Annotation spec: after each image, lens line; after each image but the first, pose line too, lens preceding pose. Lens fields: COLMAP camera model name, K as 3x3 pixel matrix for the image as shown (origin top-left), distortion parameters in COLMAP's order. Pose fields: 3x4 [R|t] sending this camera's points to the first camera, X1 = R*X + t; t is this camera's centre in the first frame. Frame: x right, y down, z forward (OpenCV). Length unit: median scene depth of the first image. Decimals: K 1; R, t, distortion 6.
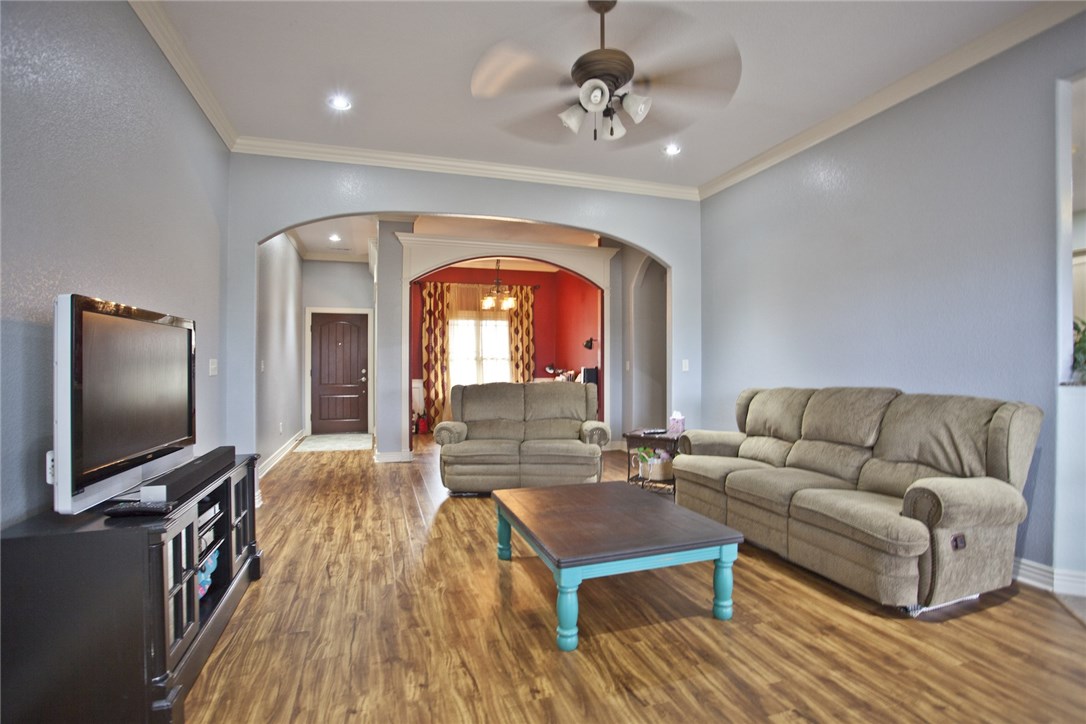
lens RADIAL K [[540.0, 0, 546.3], [0, 540.0, 364.2], [0, 0, 1]] dist [-0.064241, 0.020444]
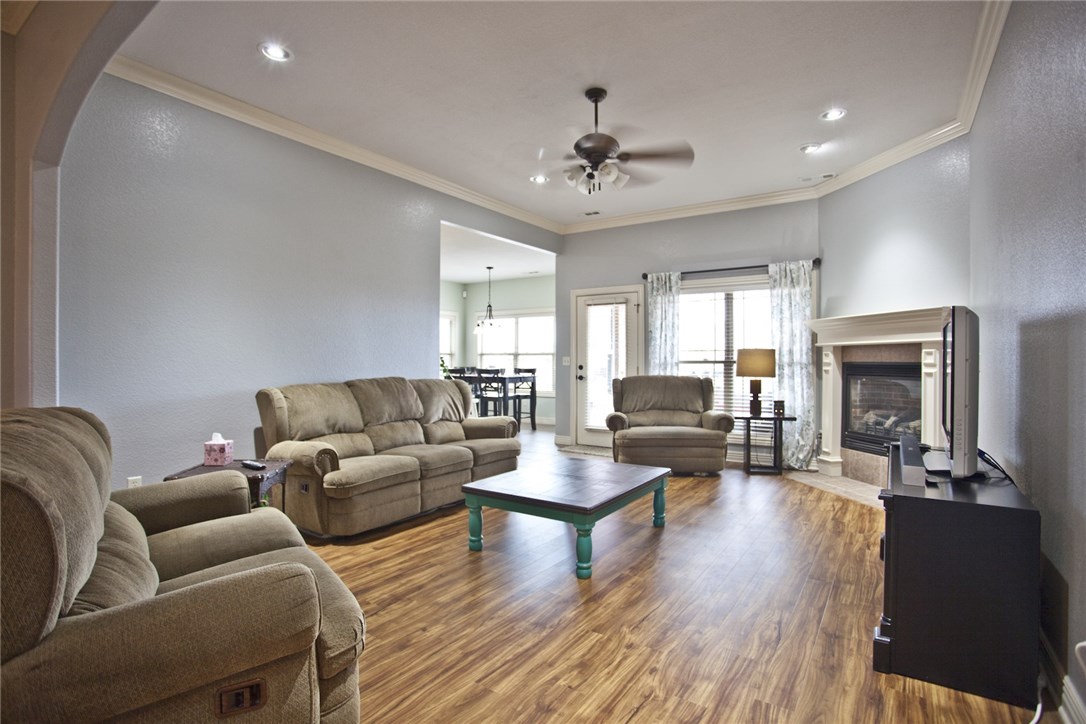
lens RADIAL K [[540.0, 0, 546.3], [0, 540.0, 362.1], [0, 0, 1]] dist [-0.064241, 0.020444]
pose [[-0.629104, 0.000104, 0.777321, -0.749515], [-0.003052, 0.999992, -0.002604, 0.006028], [-0.777315, -0.004010, -0.629098, 1.651116]]
